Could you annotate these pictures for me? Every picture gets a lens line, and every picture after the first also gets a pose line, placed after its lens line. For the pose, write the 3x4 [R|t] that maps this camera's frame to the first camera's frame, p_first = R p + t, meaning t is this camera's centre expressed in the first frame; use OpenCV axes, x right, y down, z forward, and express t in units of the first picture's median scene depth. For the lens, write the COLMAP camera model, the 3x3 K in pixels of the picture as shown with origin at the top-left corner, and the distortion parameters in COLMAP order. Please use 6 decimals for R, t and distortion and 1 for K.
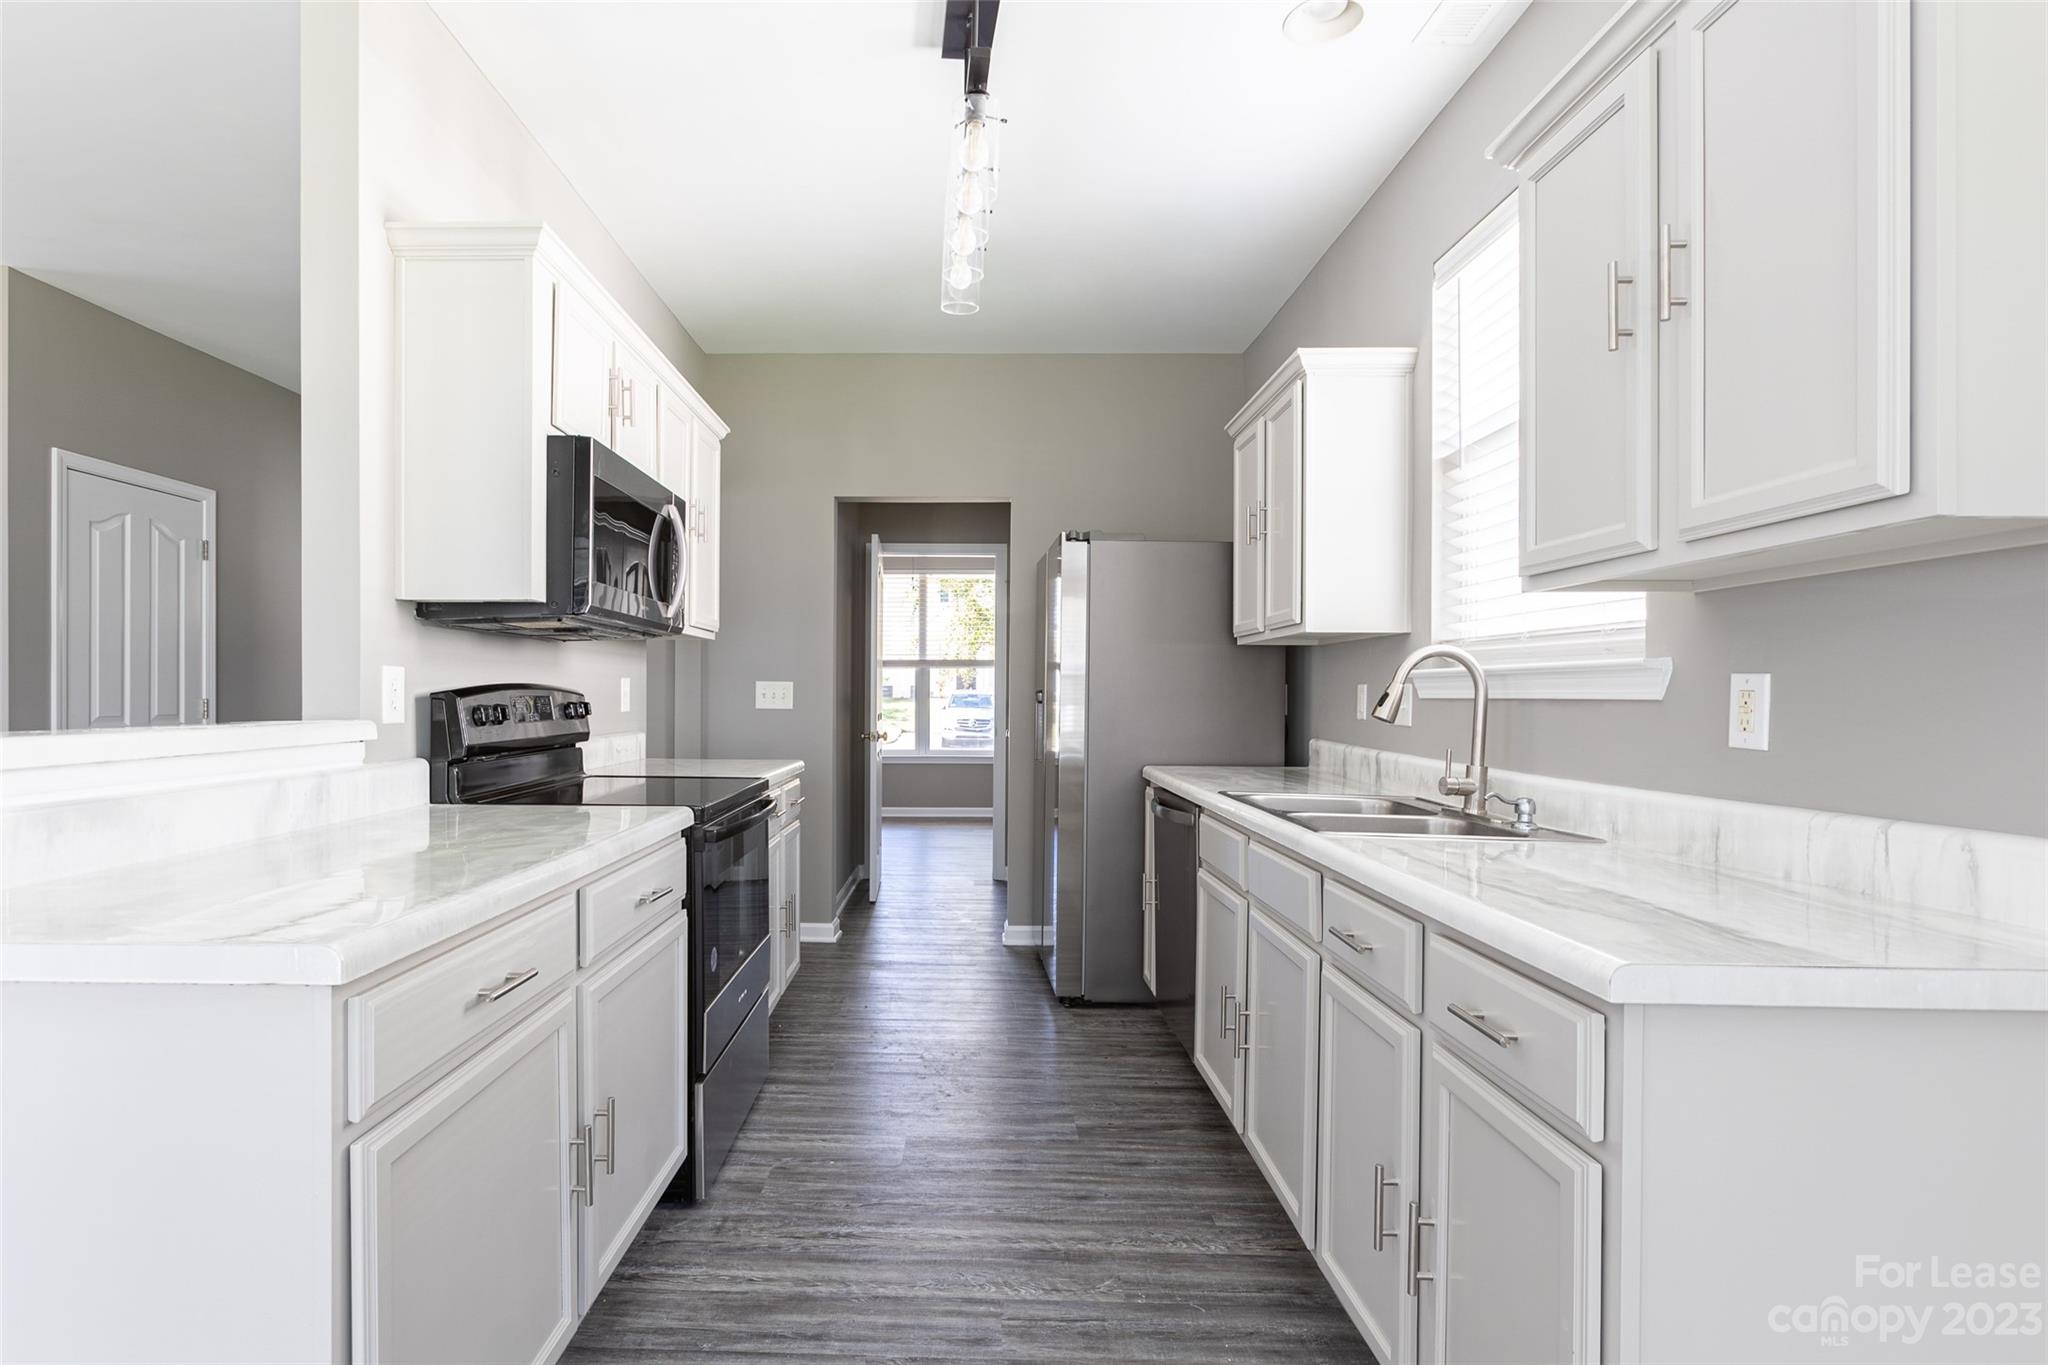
lens RADIAL K [[1013.0, 0, 937.2], [0, 1013.0, 694.6], [0, 0, 1]] dist [-0.004767, -0.000226]
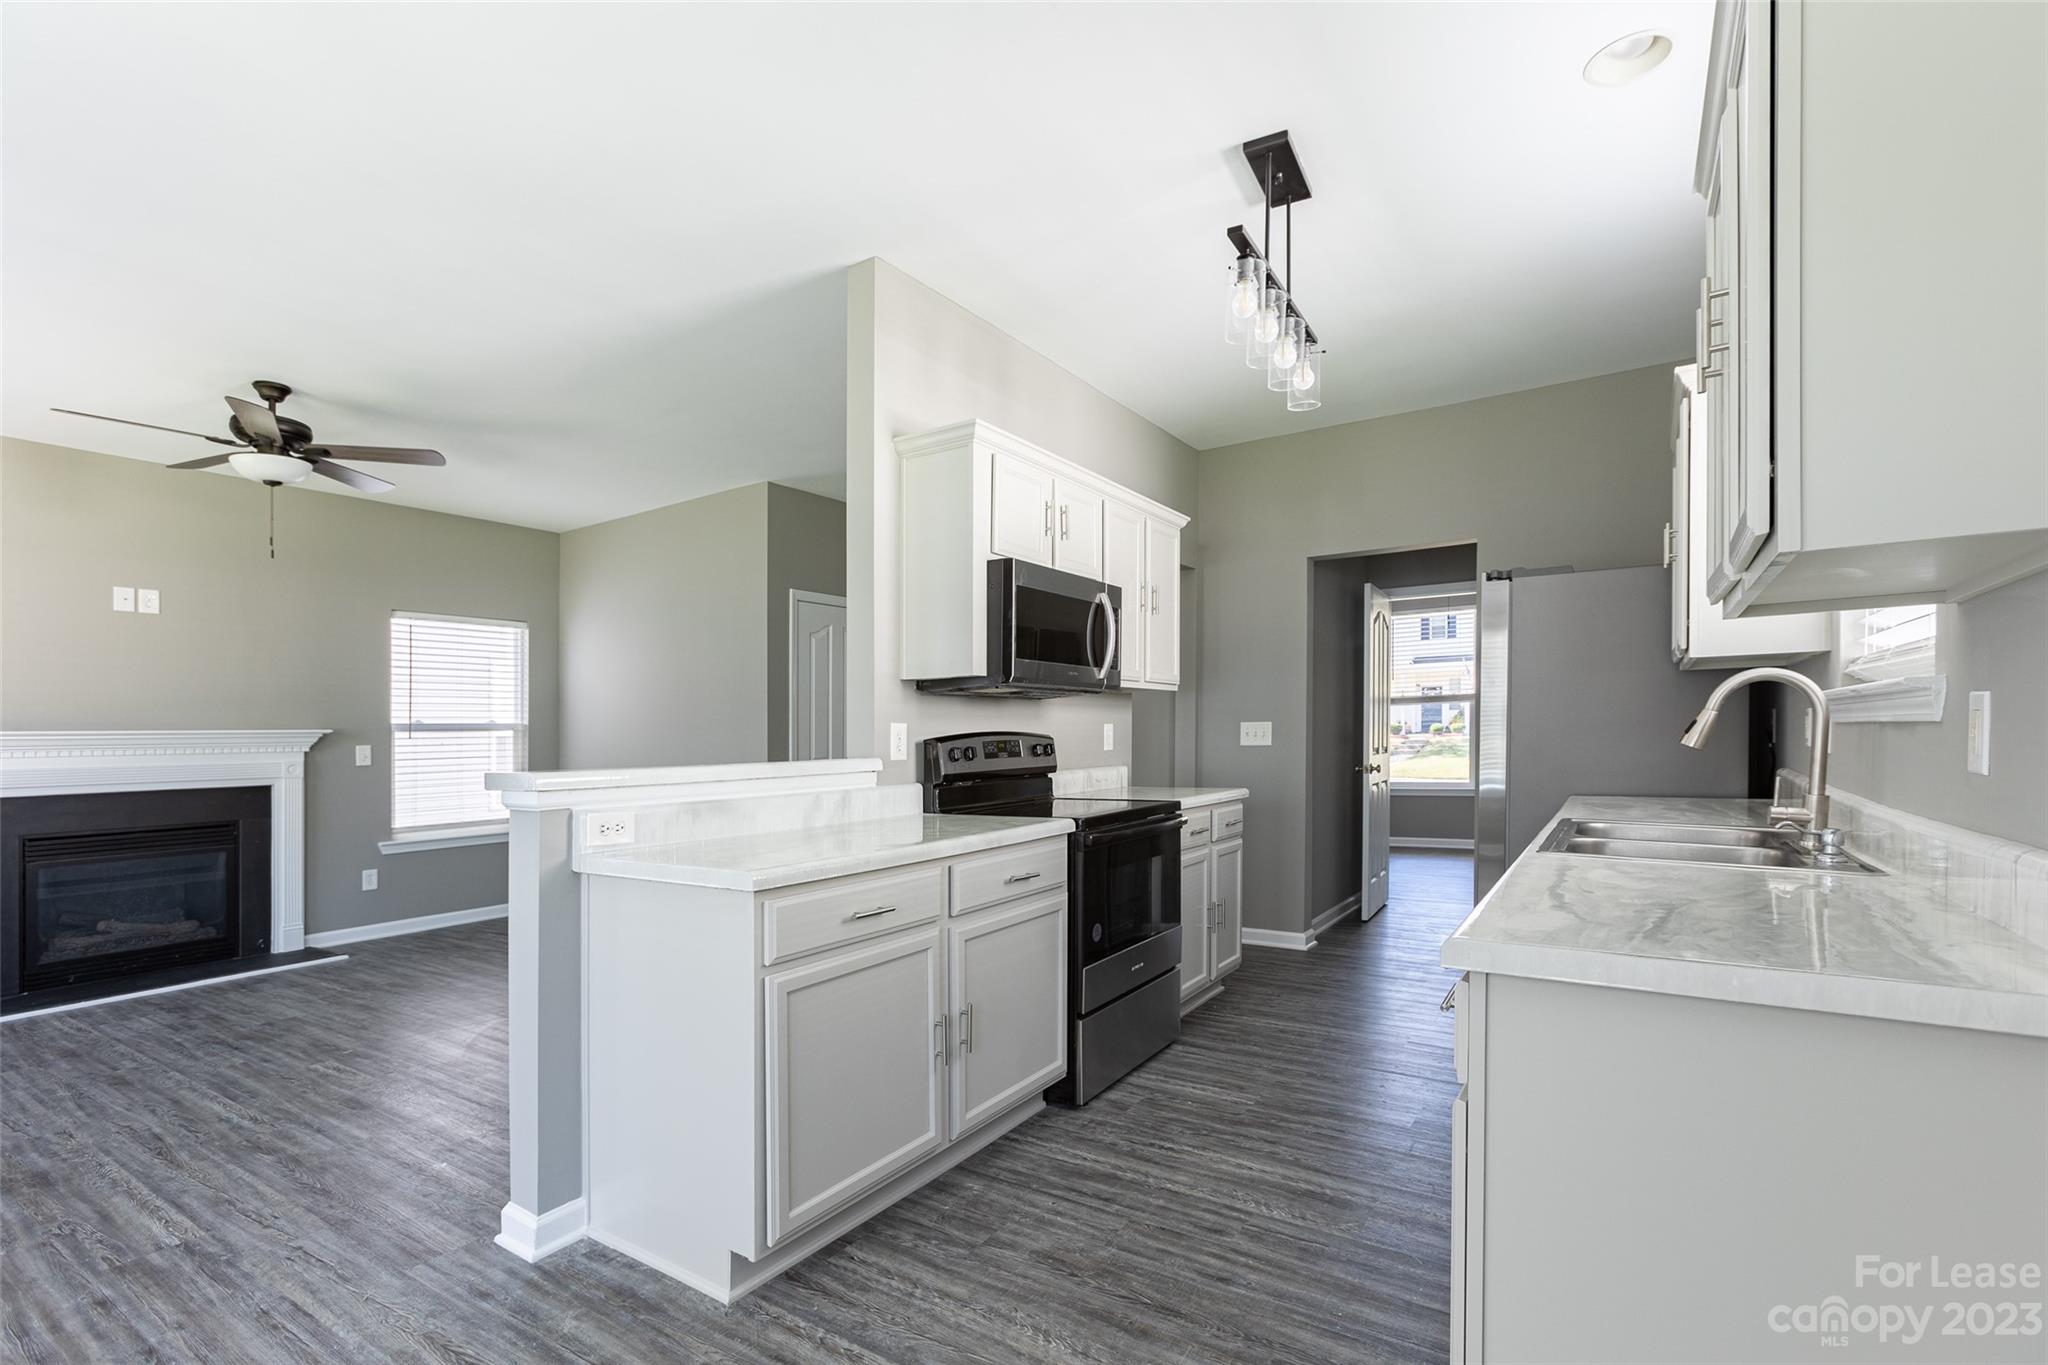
lens RADIAL K [[937.2, 0, 1020.6], [0, 937.2, 707.8], [0, 0, 1]] dist [-0.002166, 0.000014]
pose [[0.853655, -0.037651, -0.519477, 0.350532], [0.023811, 0.999162, -0.033291, 0.000412], [0.520295, 0.016050, 0.853836, -0.126120]]
